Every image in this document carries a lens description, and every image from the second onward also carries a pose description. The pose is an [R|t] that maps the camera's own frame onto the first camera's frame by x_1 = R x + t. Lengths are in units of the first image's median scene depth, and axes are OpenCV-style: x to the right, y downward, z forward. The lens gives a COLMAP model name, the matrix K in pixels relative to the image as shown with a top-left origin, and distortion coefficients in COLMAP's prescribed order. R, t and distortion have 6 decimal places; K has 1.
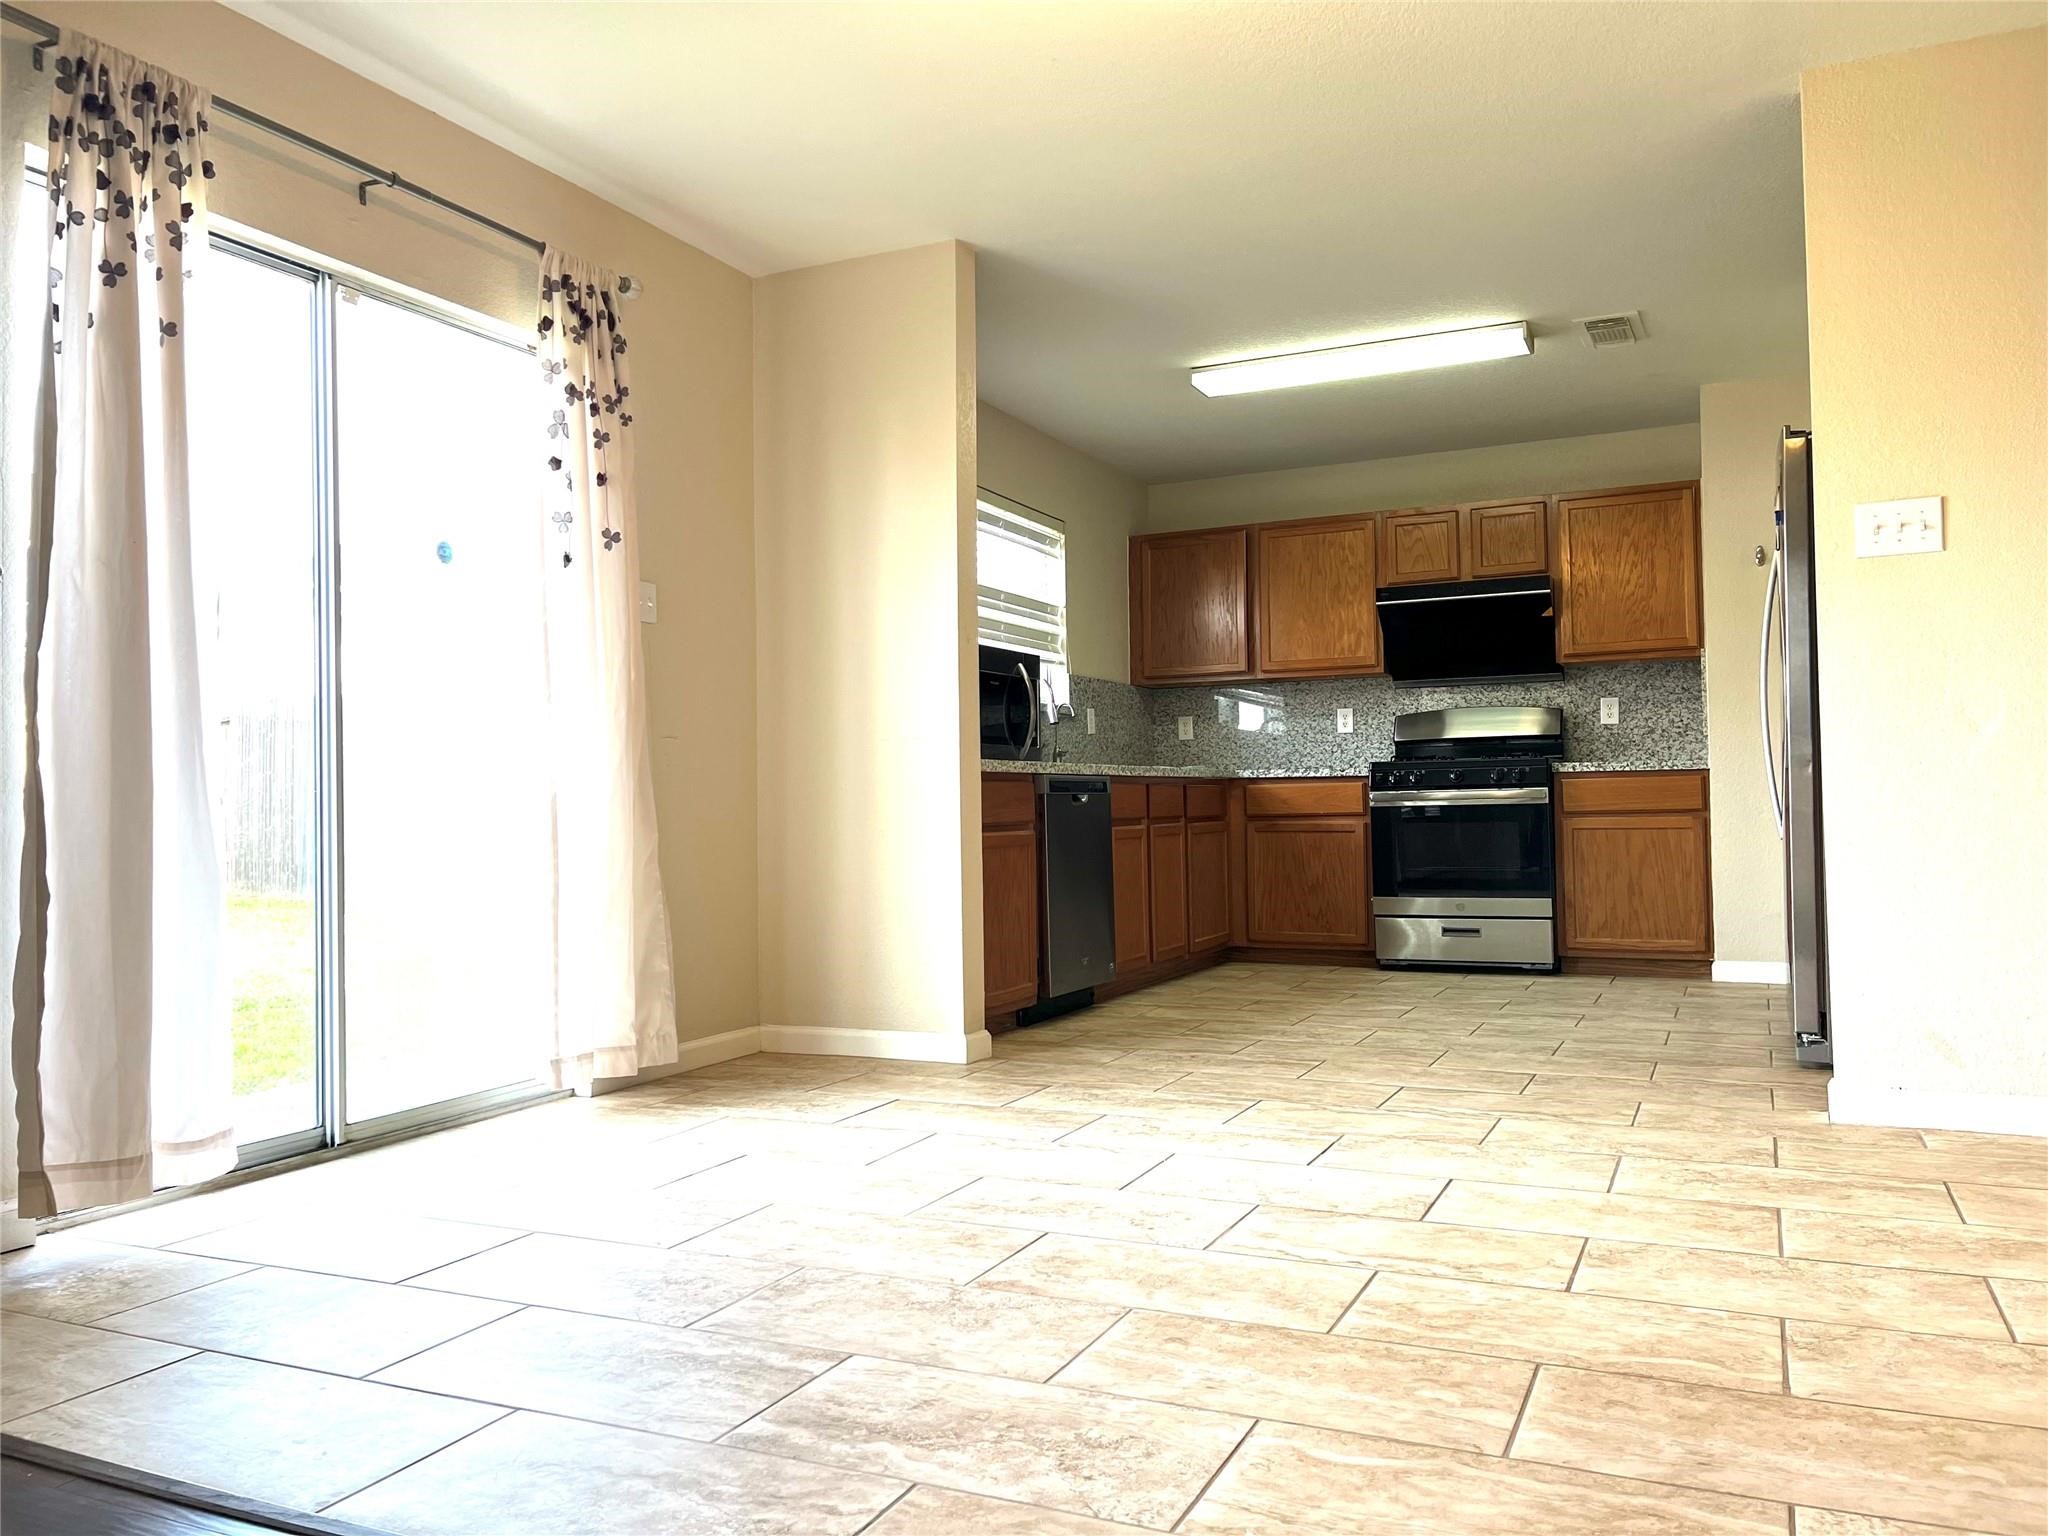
lens RADIAL K [[1533.6, 0, 1024.0], [0, 1533.6, 768.0], [0, 0, 1]] dist [0.172387, -0.334594]
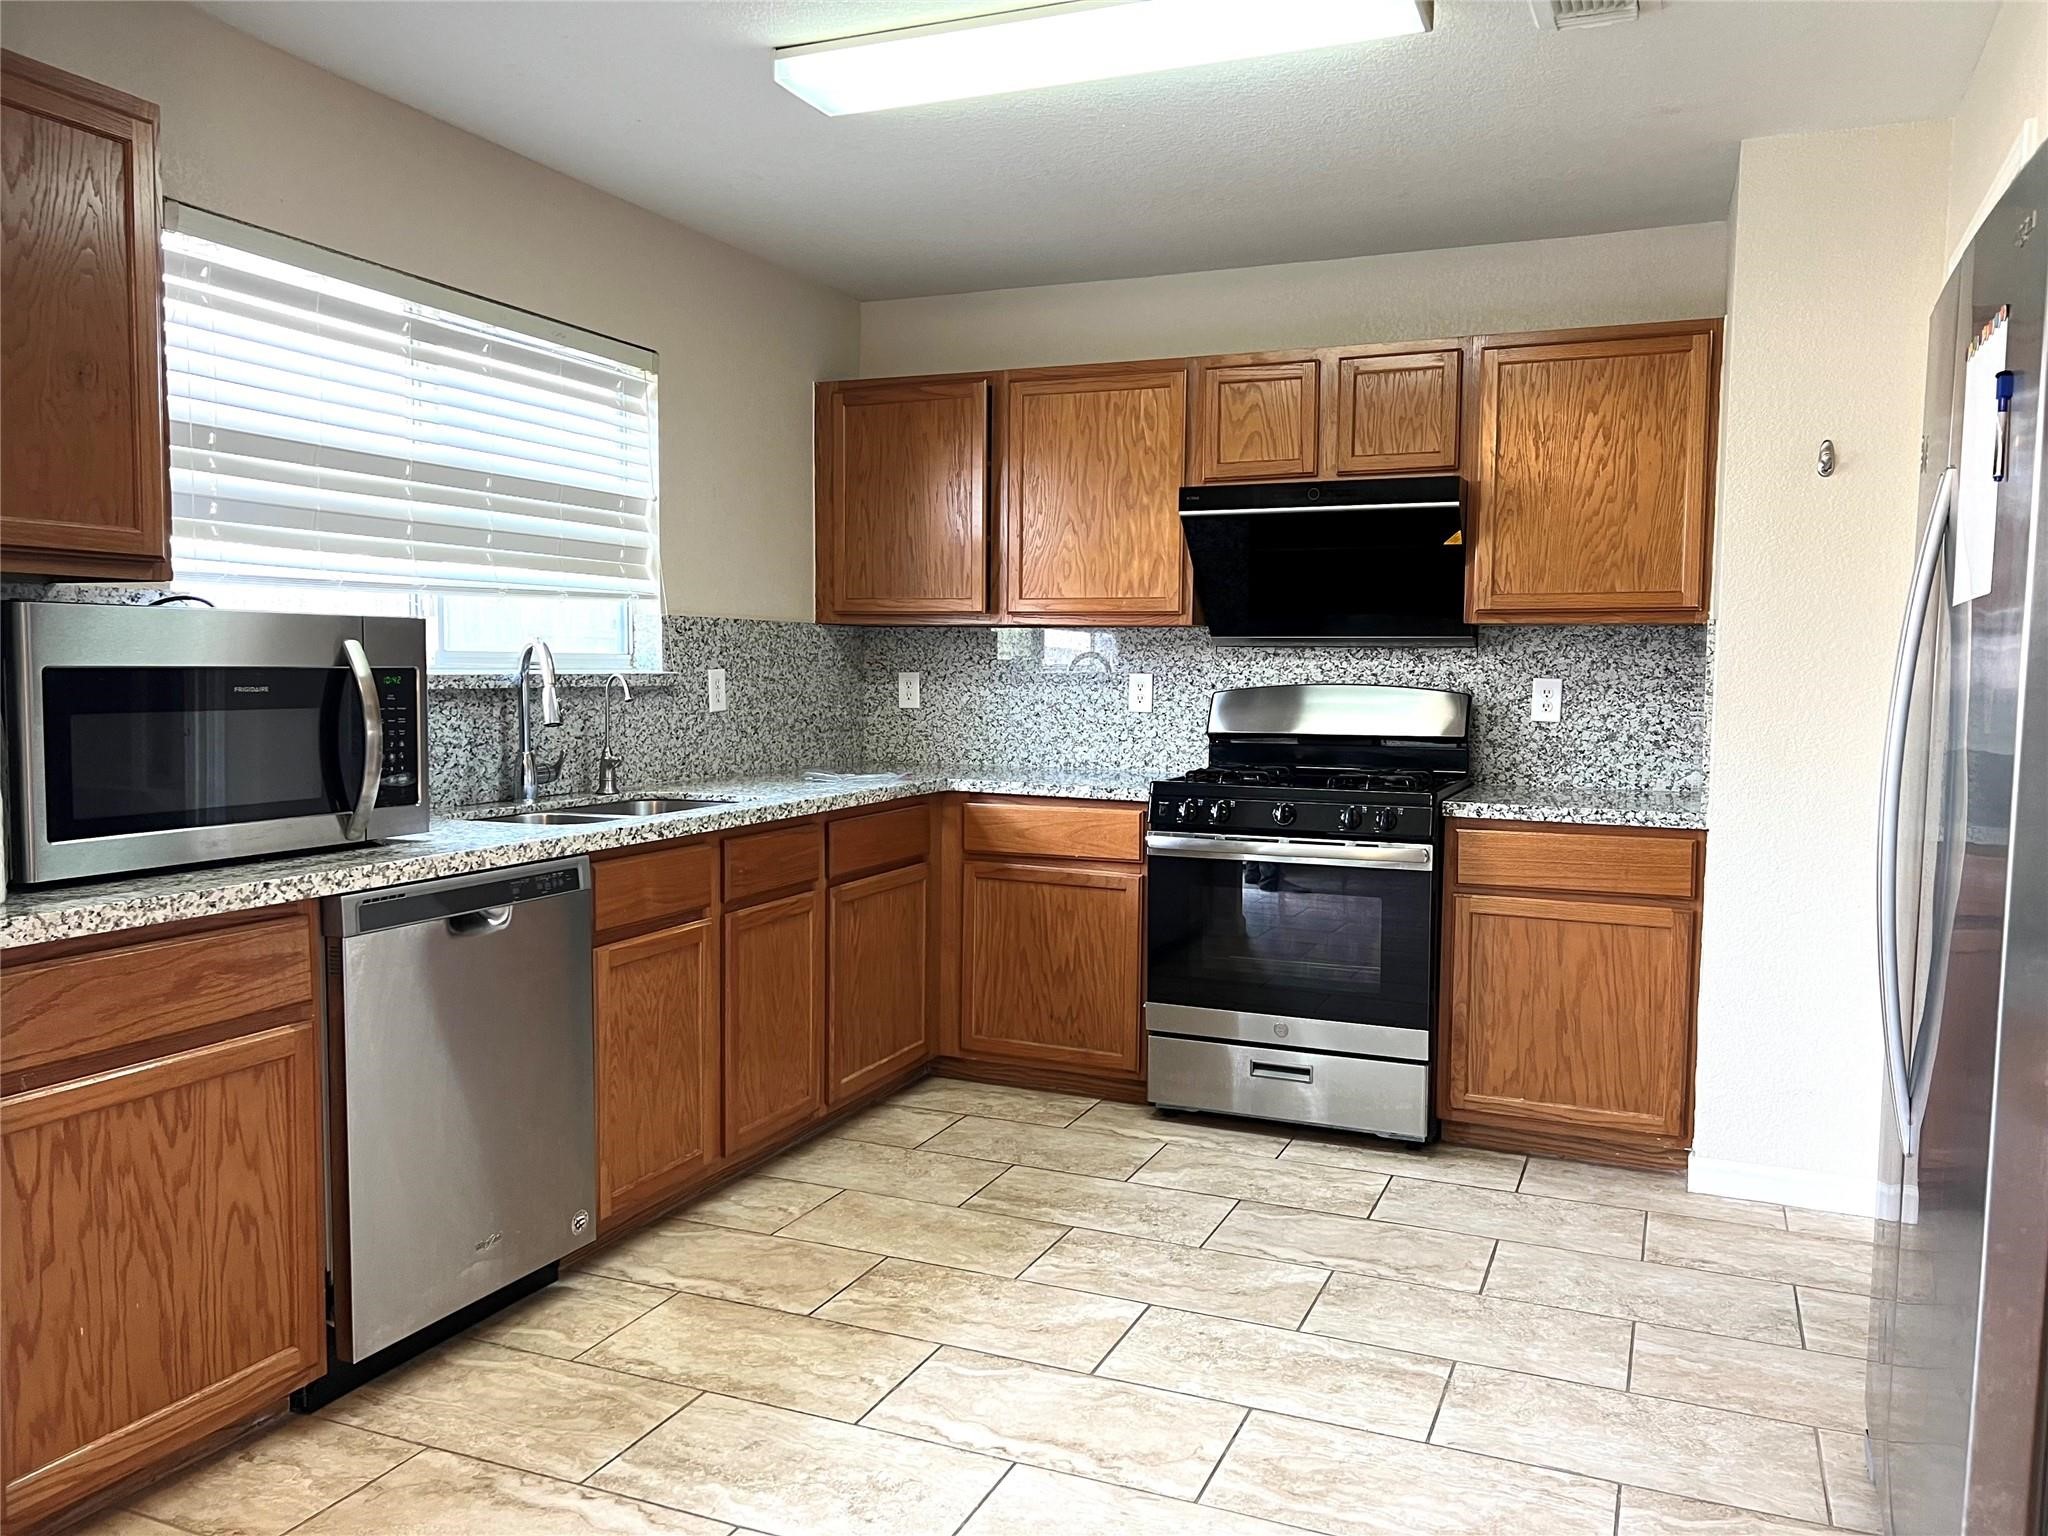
lens RADIAL K [[1533.6, 0, 1024.0], [0, 1533.6, 768.0], [0, 0, 1]] dist [0.172387, -0.334594]
pose [[0.999202, 0.025396, 0.030831, 0.153026], [-0.028219, 0.995089, 0.094875, -0.063516], [-0.028271, -0.095669, 0.995012, 0.397126]]
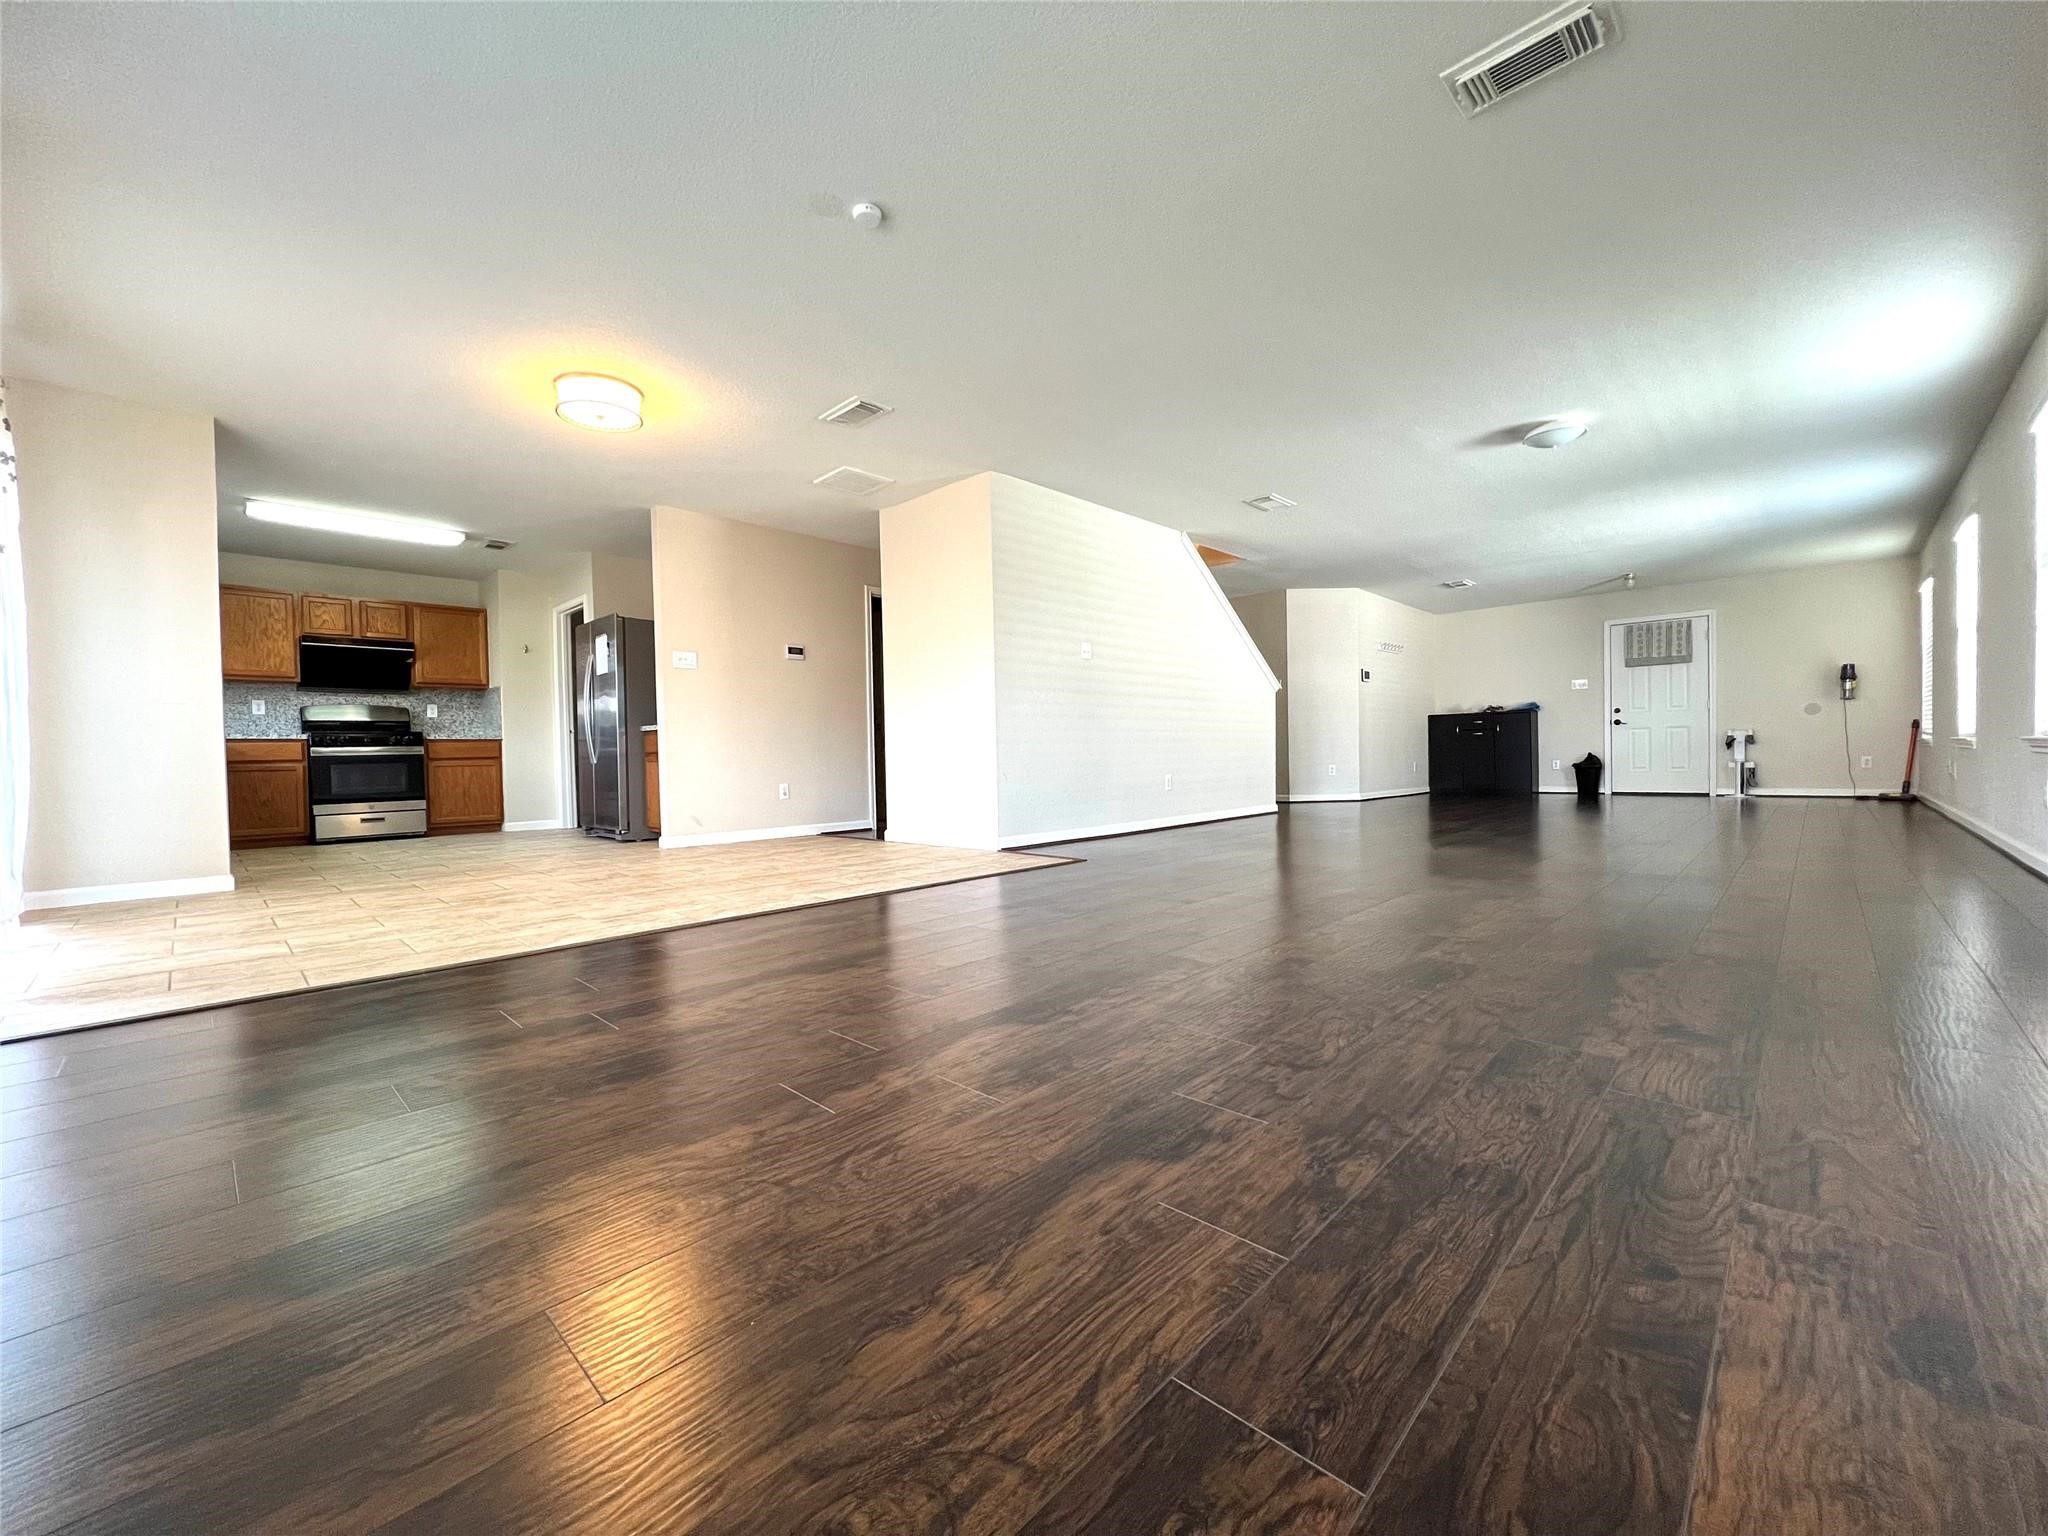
lens RADIAL K [[815.9, 0, 1024.0], [0, 815.9, 768.0], [0, 0, 1]] dist [0.002462, 0.000216]
pose [[0.327250, -0.006605, 0.944915, -0.398544], [-0.006839, 0.999933, 0.009358, 0.023767], [-0.944913, -0.009525, 0.327183, -0.097616]]
